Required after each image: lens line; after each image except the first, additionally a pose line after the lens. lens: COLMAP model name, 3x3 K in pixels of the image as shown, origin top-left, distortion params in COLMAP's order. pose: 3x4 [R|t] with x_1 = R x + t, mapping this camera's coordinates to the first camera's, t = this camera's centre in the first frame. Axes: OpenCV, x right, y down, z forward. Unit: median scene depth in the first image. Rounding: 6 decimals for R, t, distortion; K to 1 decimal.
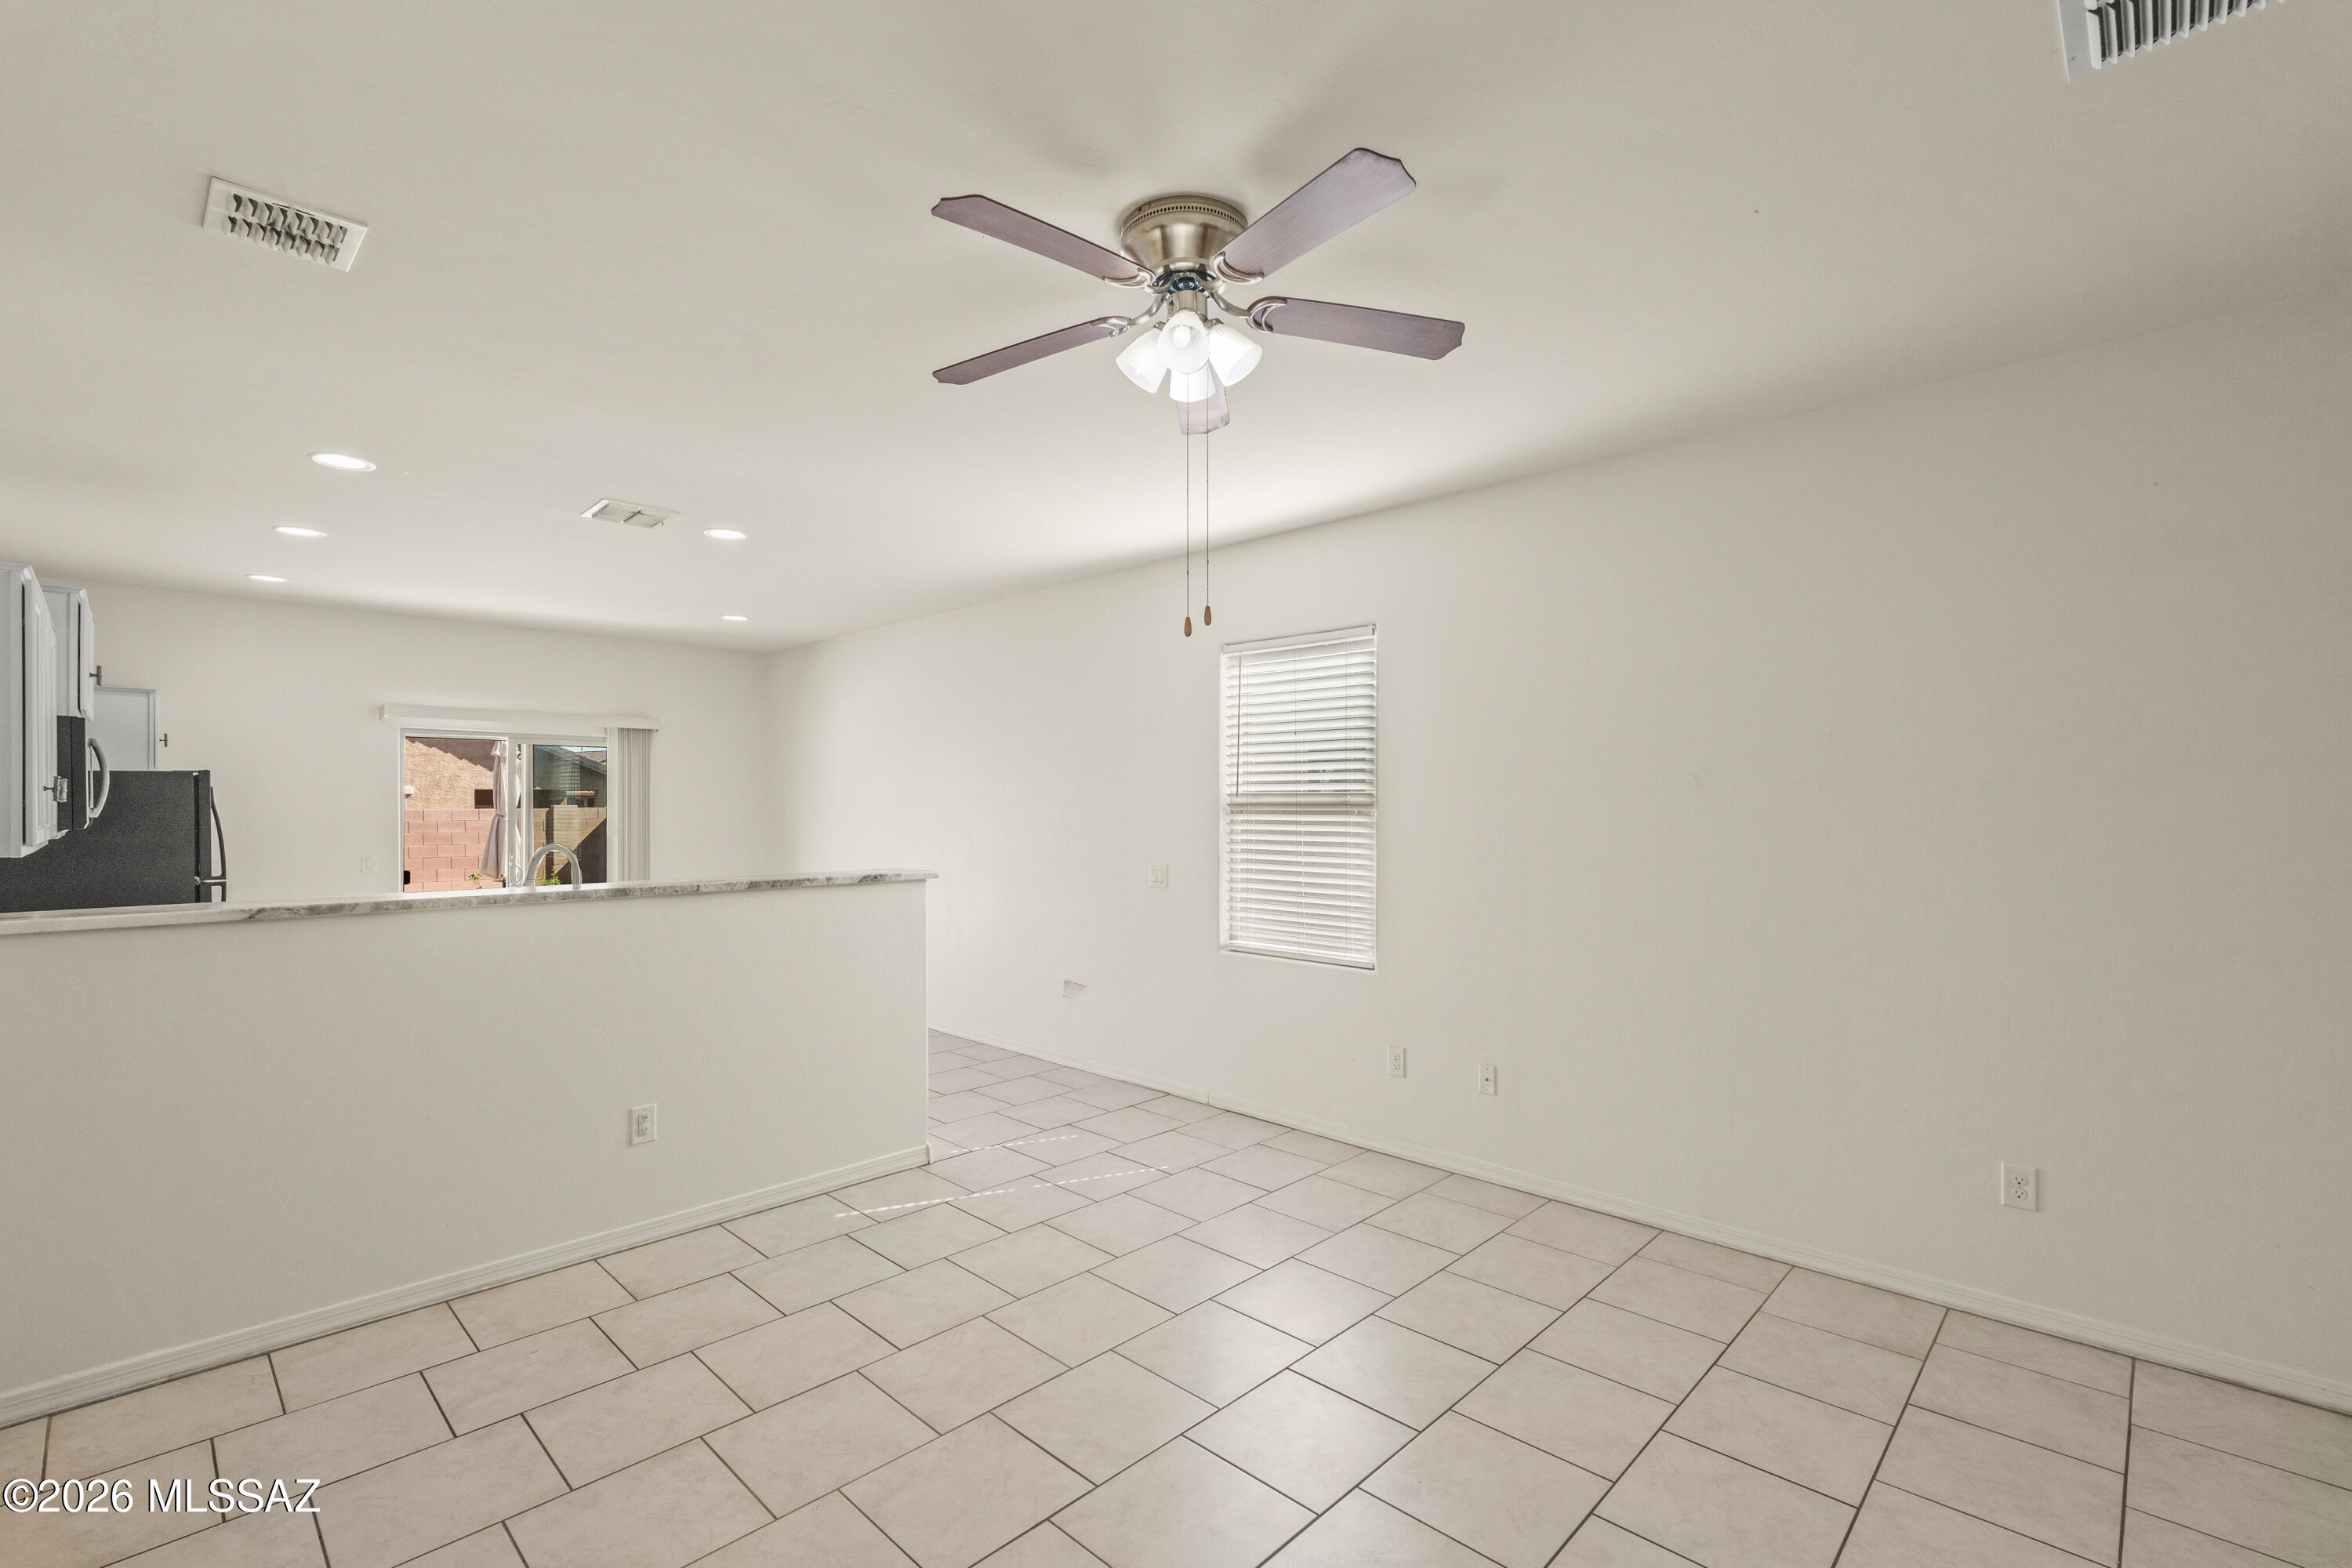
lens RADIAL K [[1046.1, 0, 1167.1], [0, 1046.1, 805.3], [0, 0, 1]] dist [-0.003867, -0.000003]
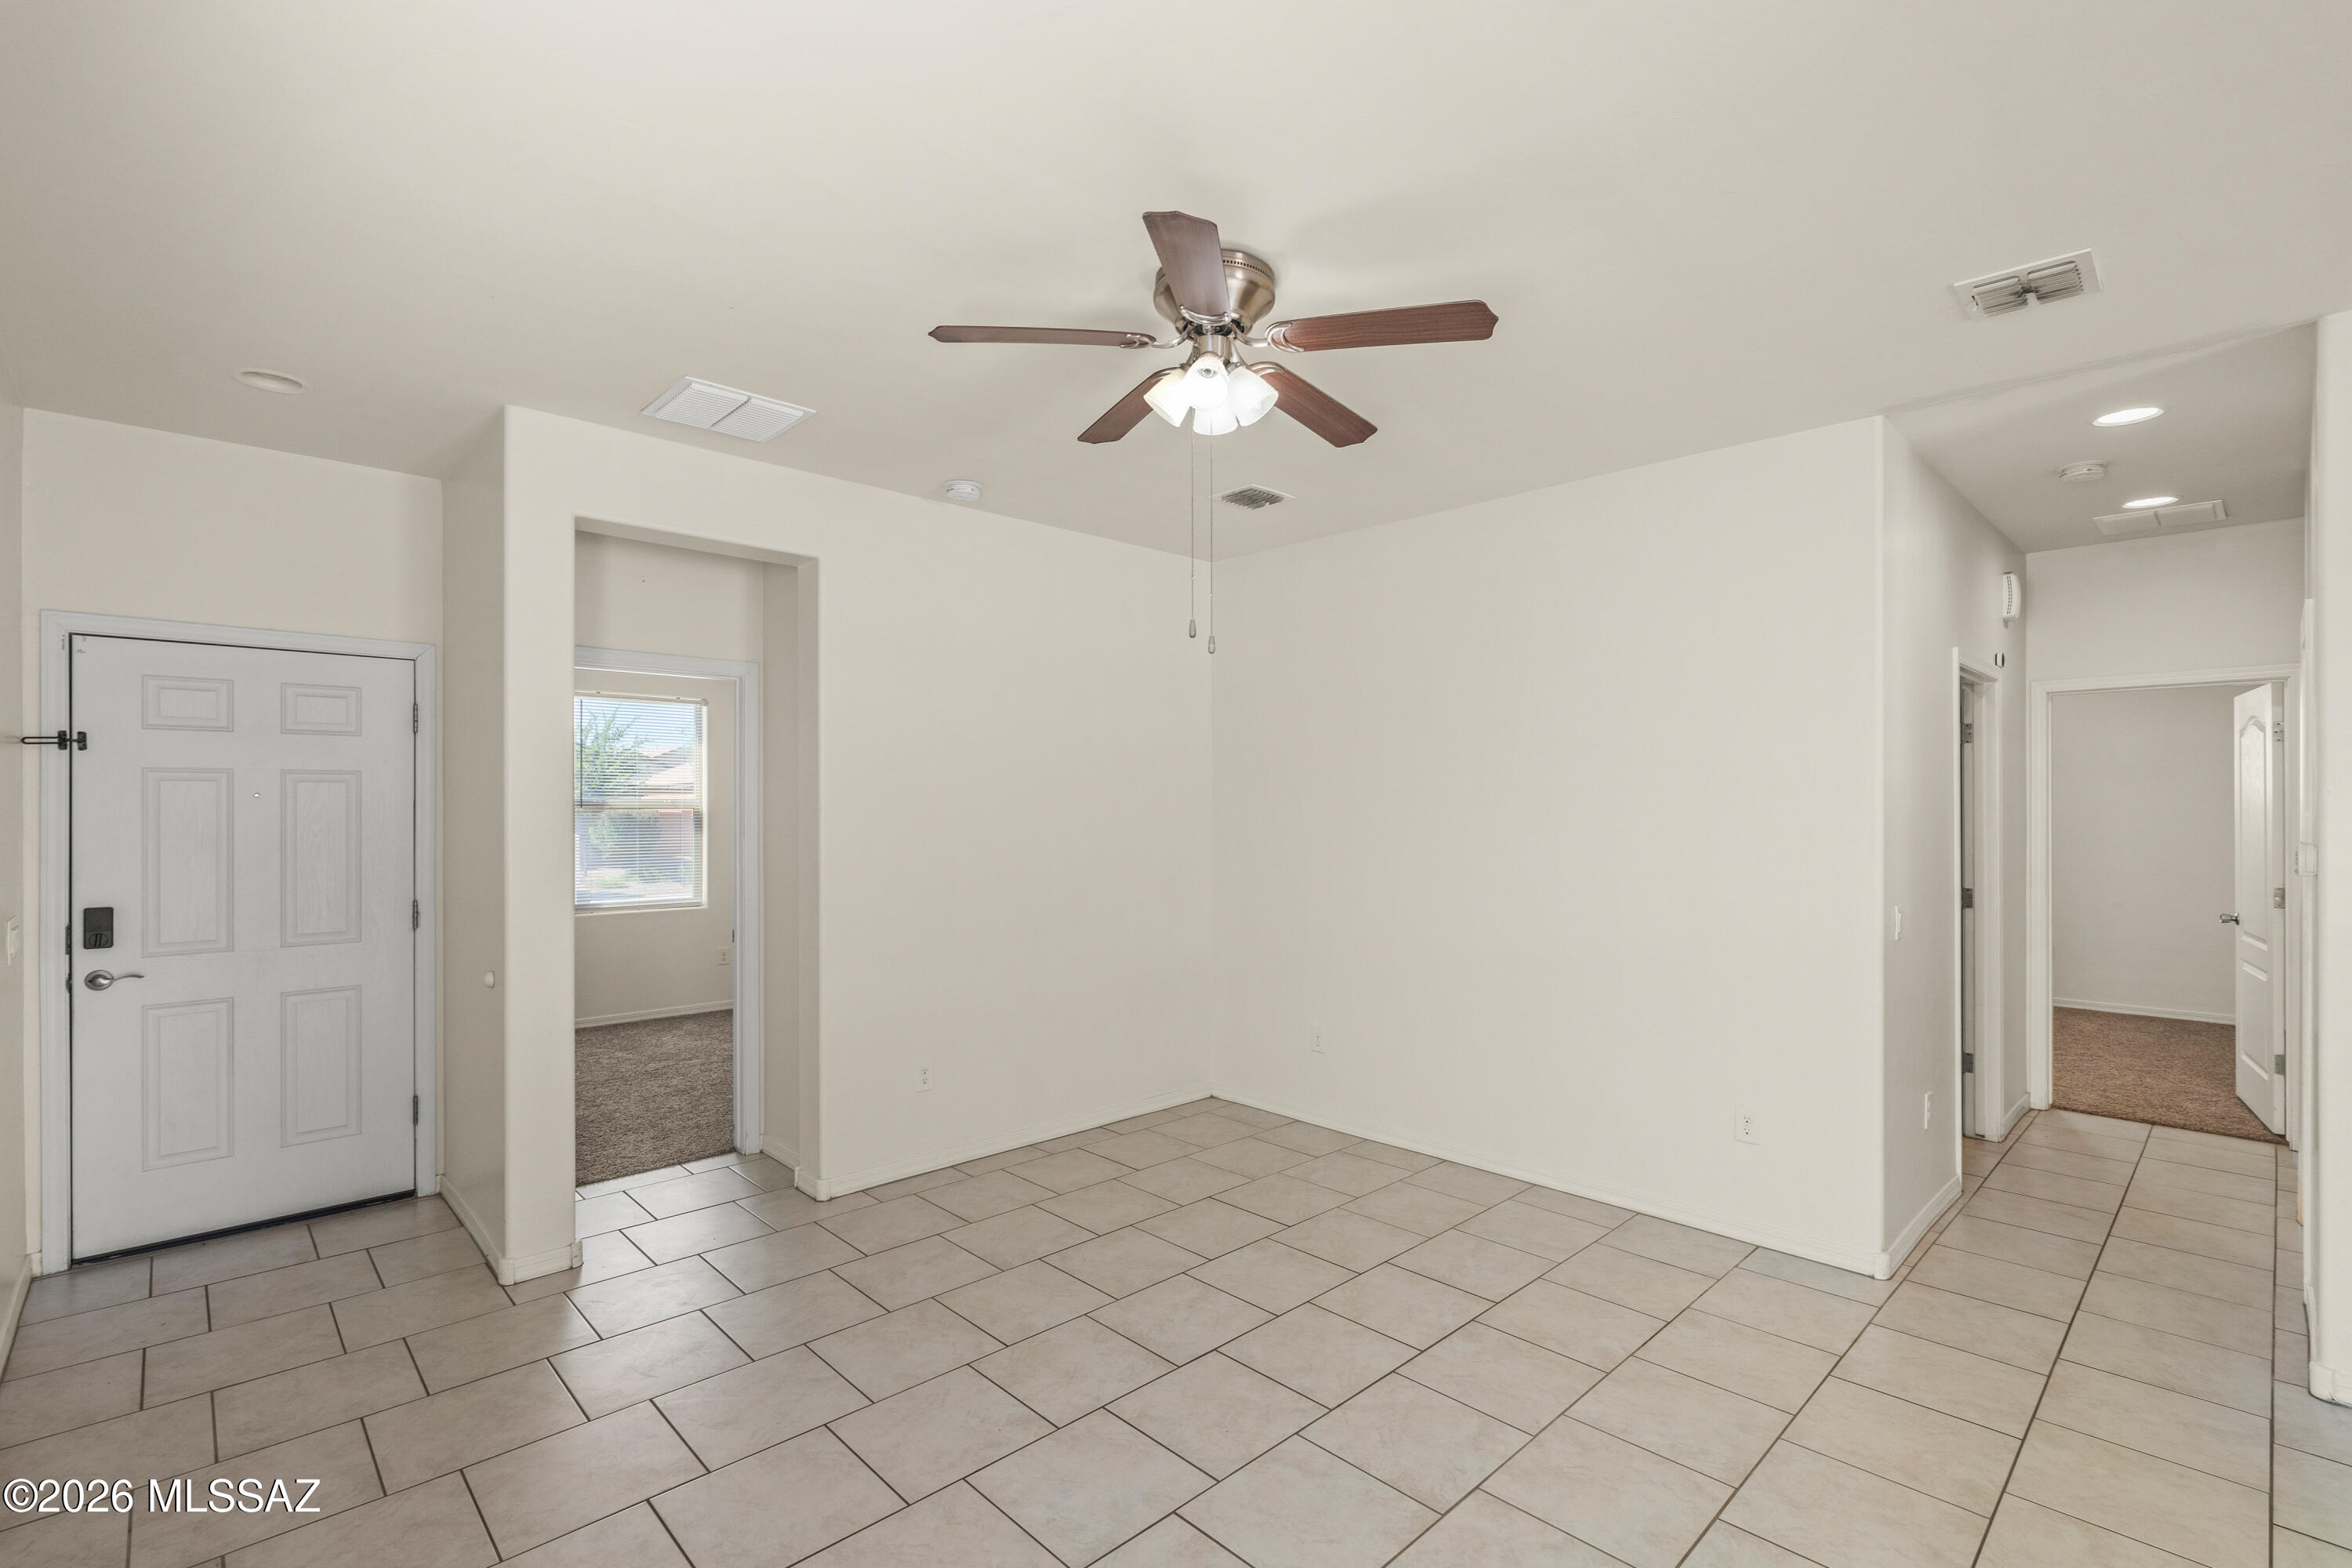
lens RADIAL K [[1046.1, 0, 1165.8], [0, 1046.1, 809.3], [0, 0, 1]] dist [-0.003867, -0.000003]
pose [[-0.999542, 0.000850, 0.030248, 0.017728], [0.001028, 0.999982, 0.005871, -0.002699], [-0.030242, 0.005899, -0.999525, 1.172226]]
